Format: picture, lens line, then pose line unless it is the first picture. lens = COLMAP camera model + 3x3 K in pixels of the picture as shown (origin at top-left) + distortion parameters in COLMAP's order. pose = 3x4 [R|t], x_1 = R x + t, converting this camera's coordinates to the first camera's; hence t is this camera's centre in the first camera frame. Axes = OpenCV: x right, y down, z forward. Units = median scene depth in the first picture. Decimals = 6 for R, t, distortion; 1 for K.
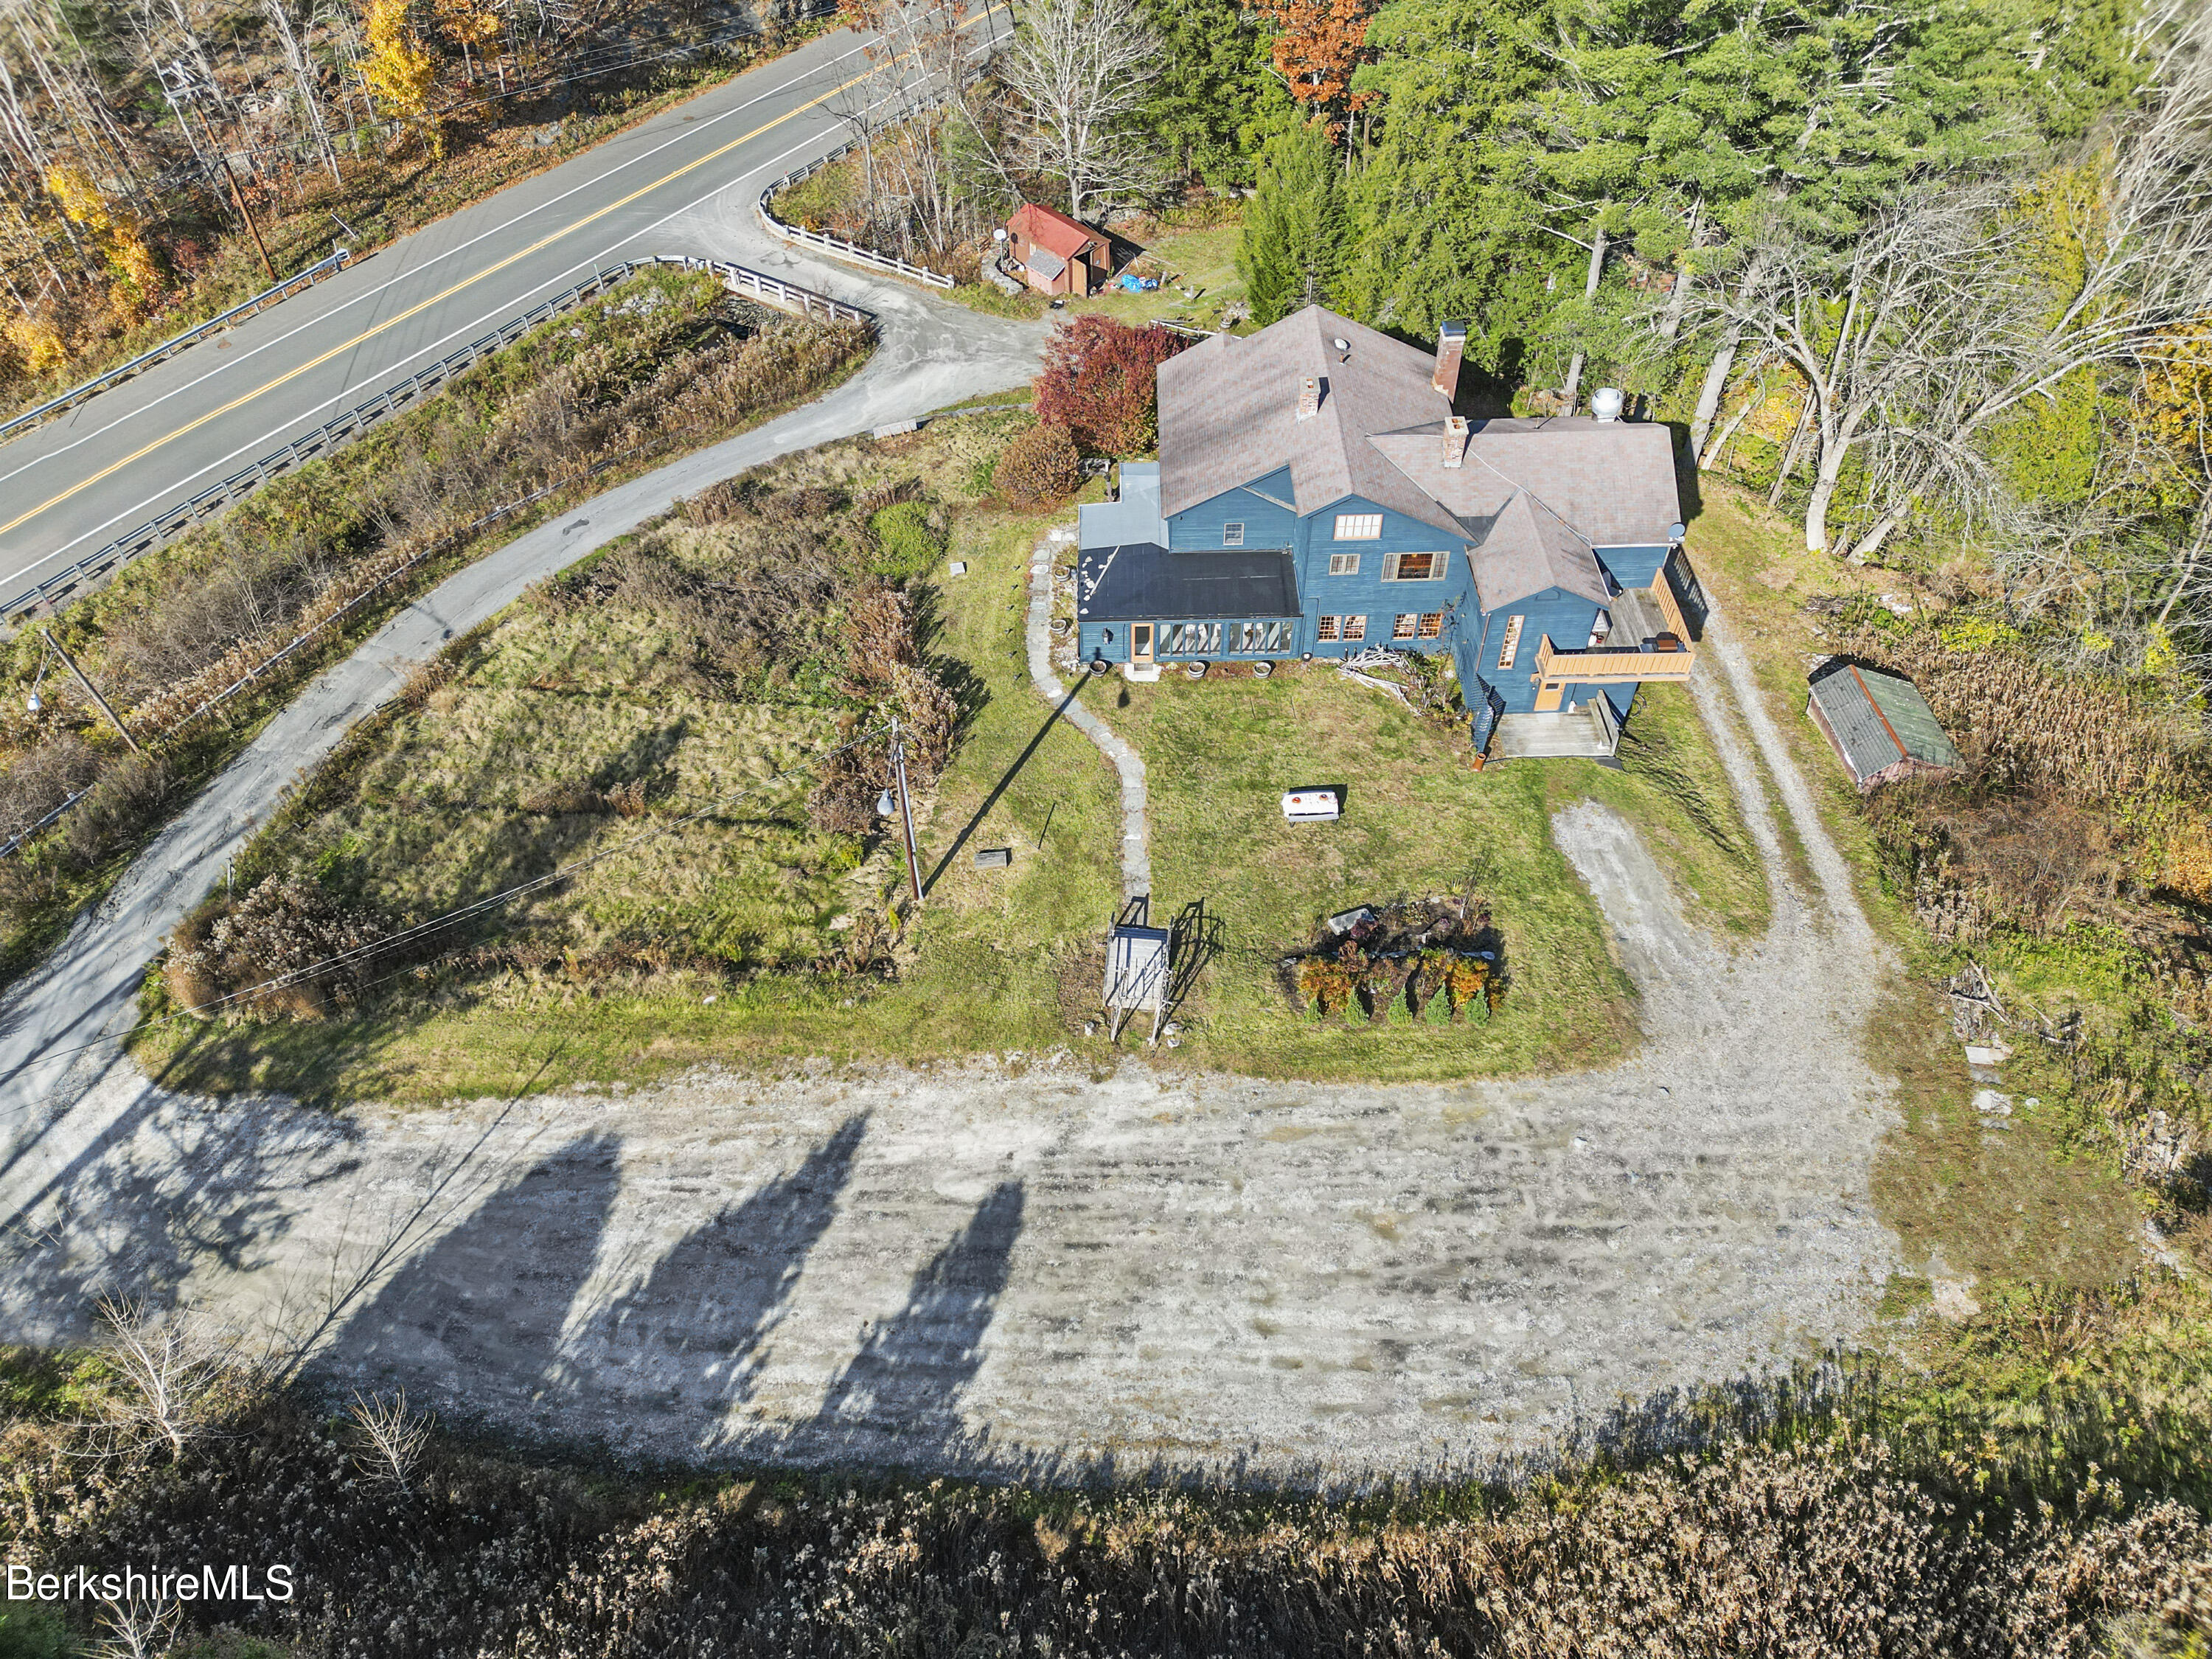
lens RADIAL K [[1558.8, 0, 1110.4], [0, 1558.8, 795.2], [0, 0, 1]] dist [0.117606, -0.180726]
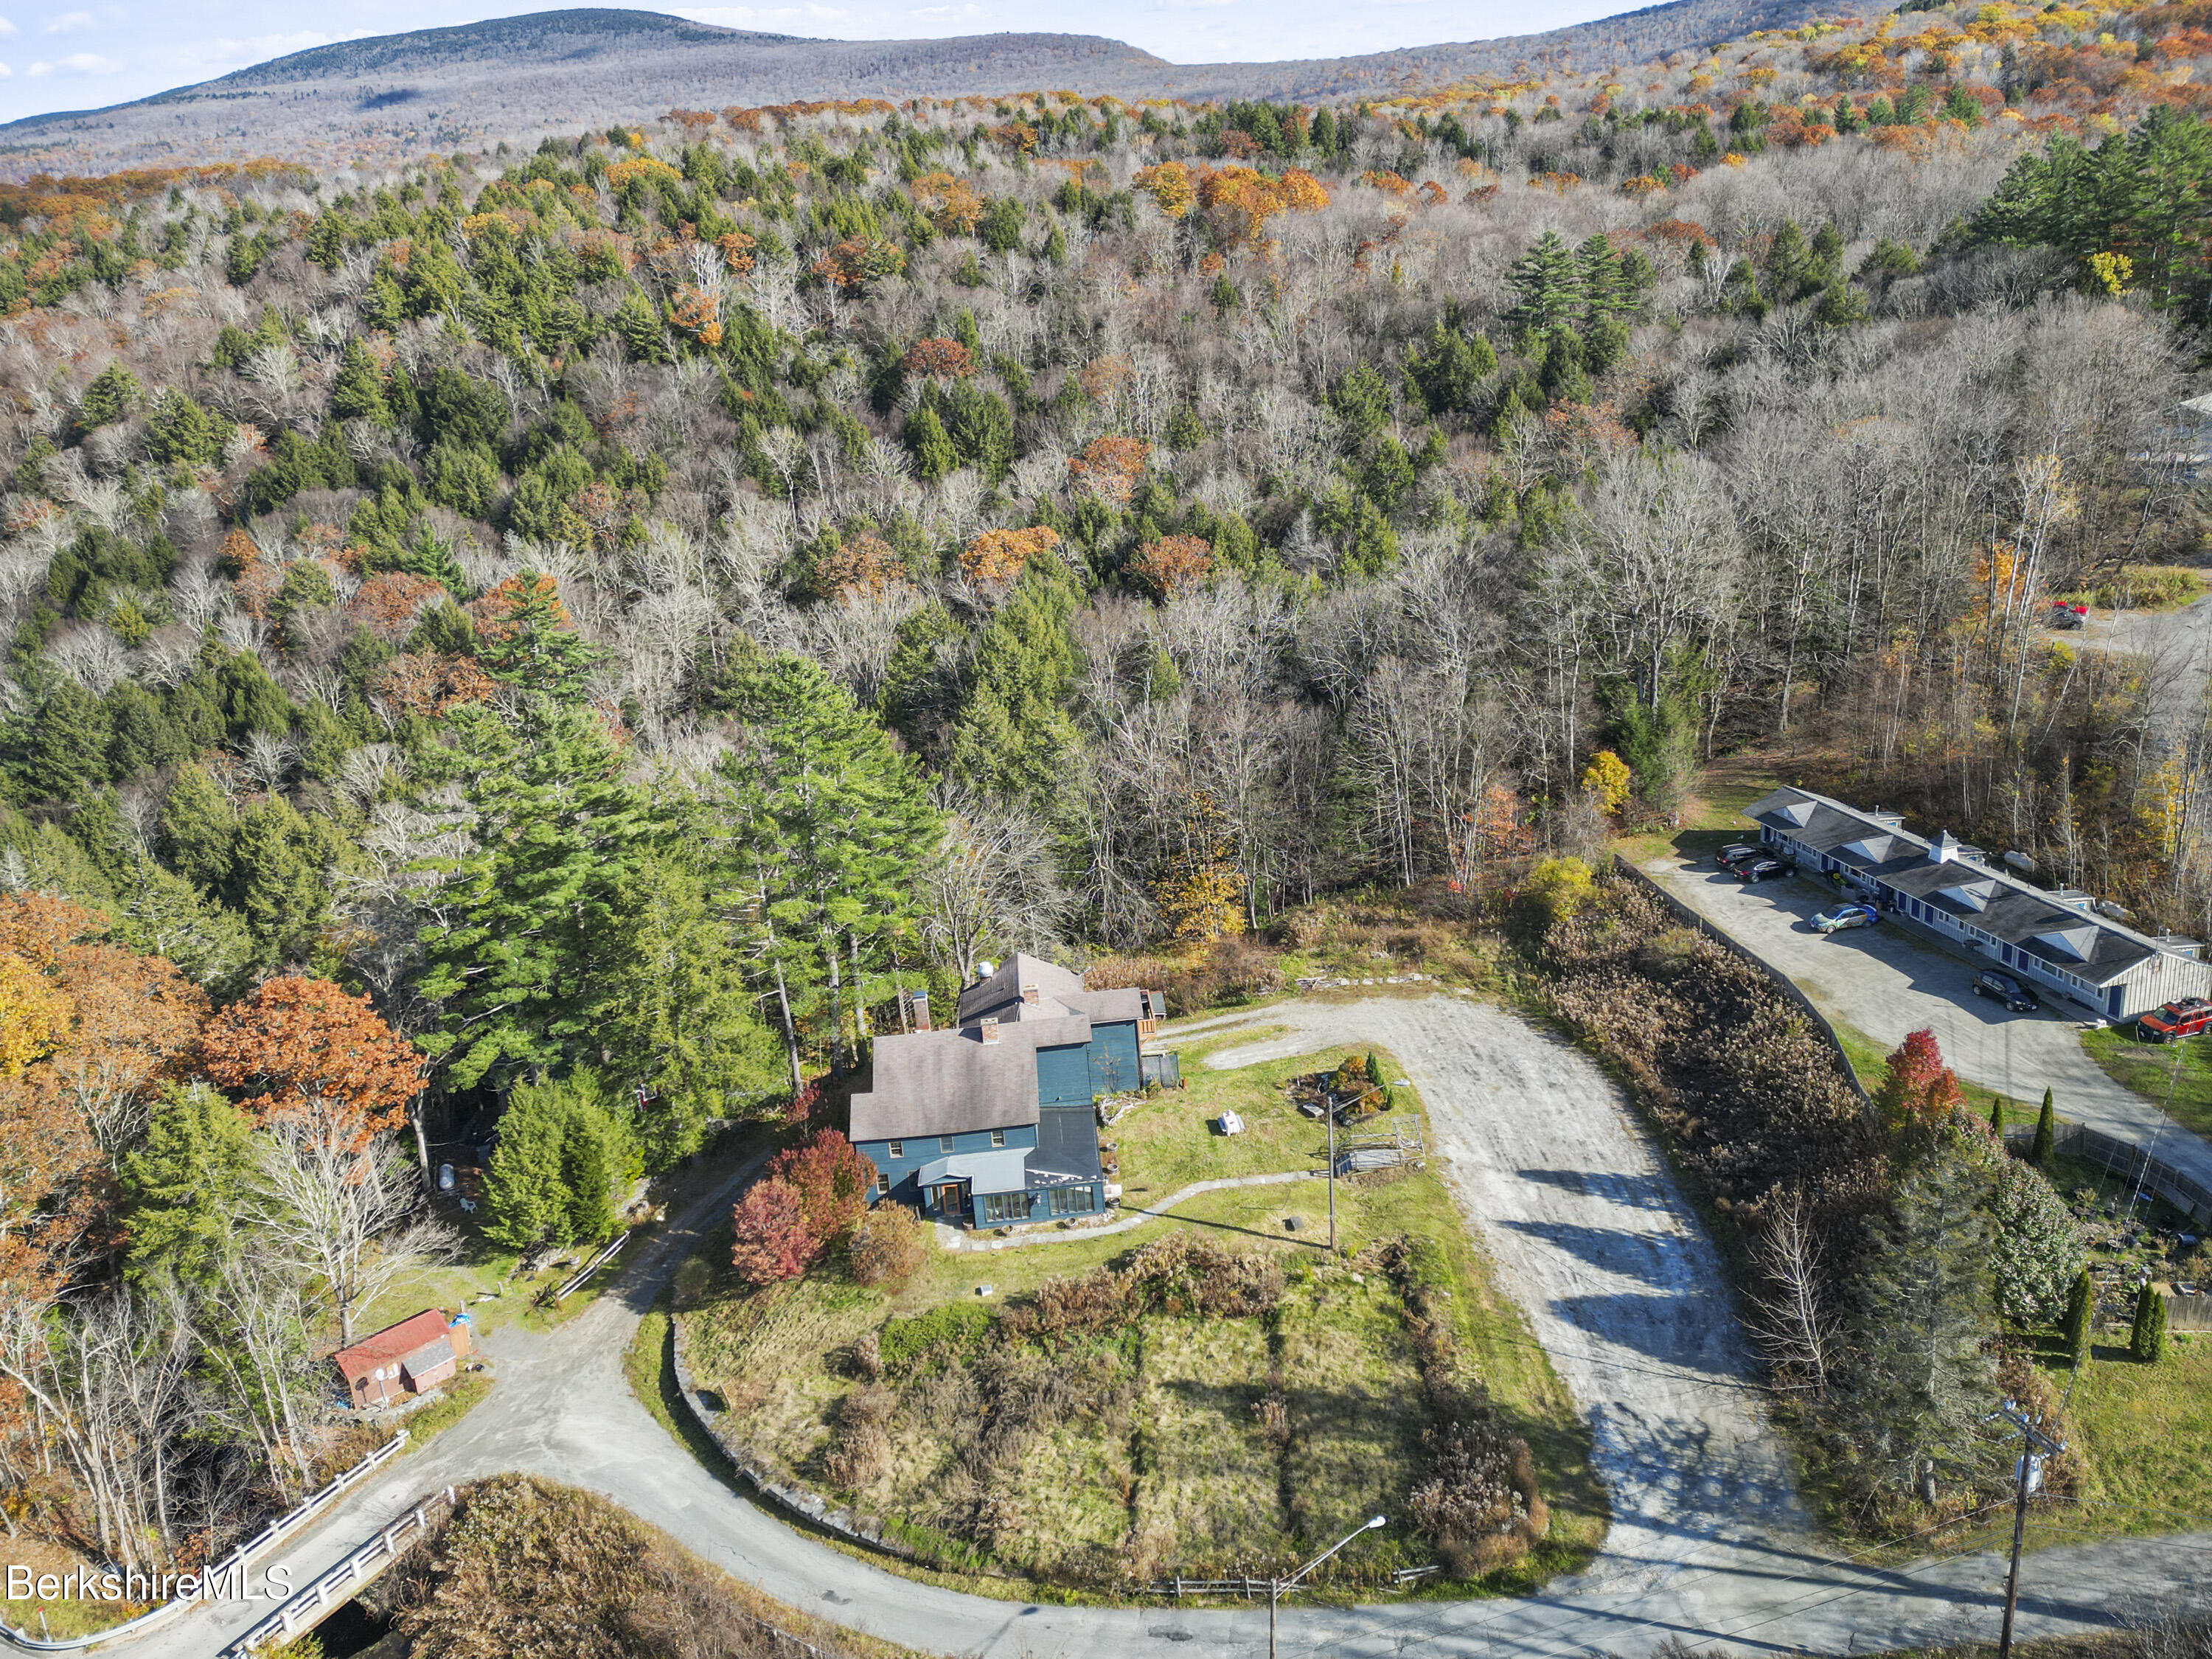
lens RADIAL K [[1651.2, 0, 1106.0], [0, 1651.2, 829.5], [0, 0, 1]] dist [0.003290, 0.002420]
pose [[-0.041567, -0.310163, 0.949774, -1.365049], [0.777681, 0.586765, 0.225652, -0.640661], [-0.627283, 0.748001, 0.216818, 0.407472]]
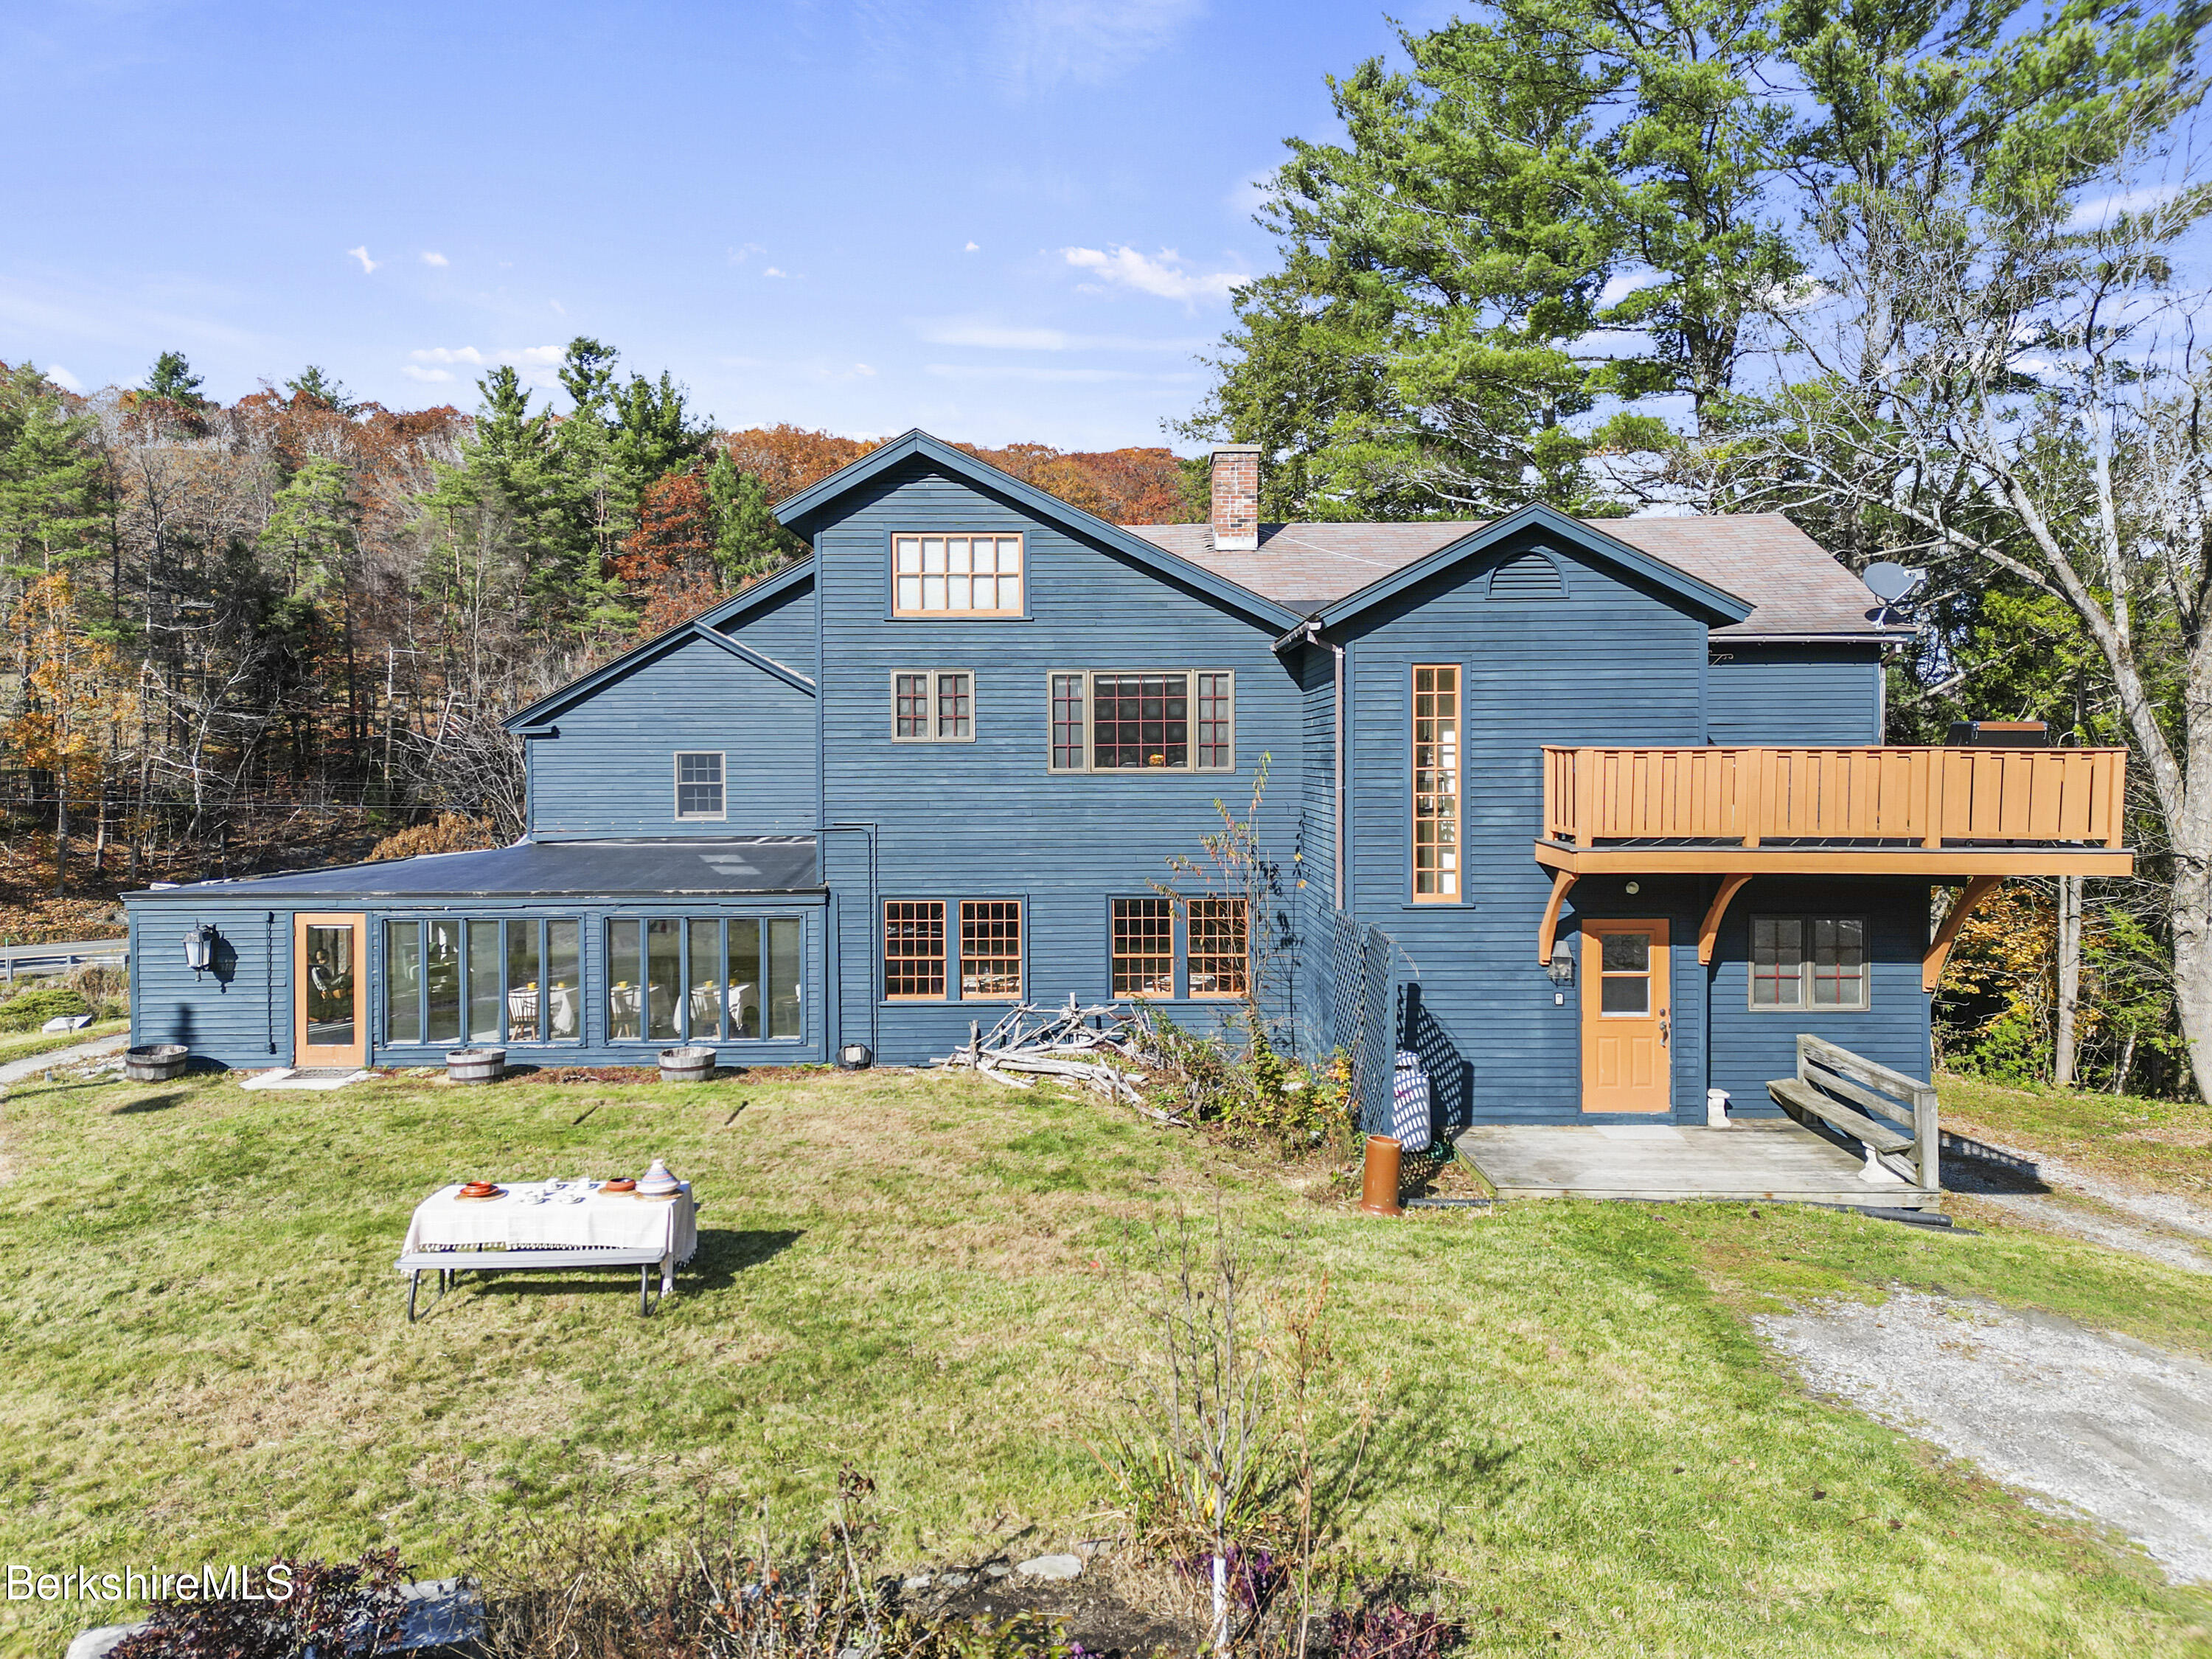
lens RADIAL K [[1558.8, 0, 1110.4], [0, 1558.8, 795.2], [0, 0, 1]] dist [0.117606, -0.180726]
pose [[0.999763, -0.001258, -0.021740, 0.186718], [-0.014394, 0.710960, -0.703085, 0.098929], [0.016341, 0.703231, 0.710774, 0.740894]]
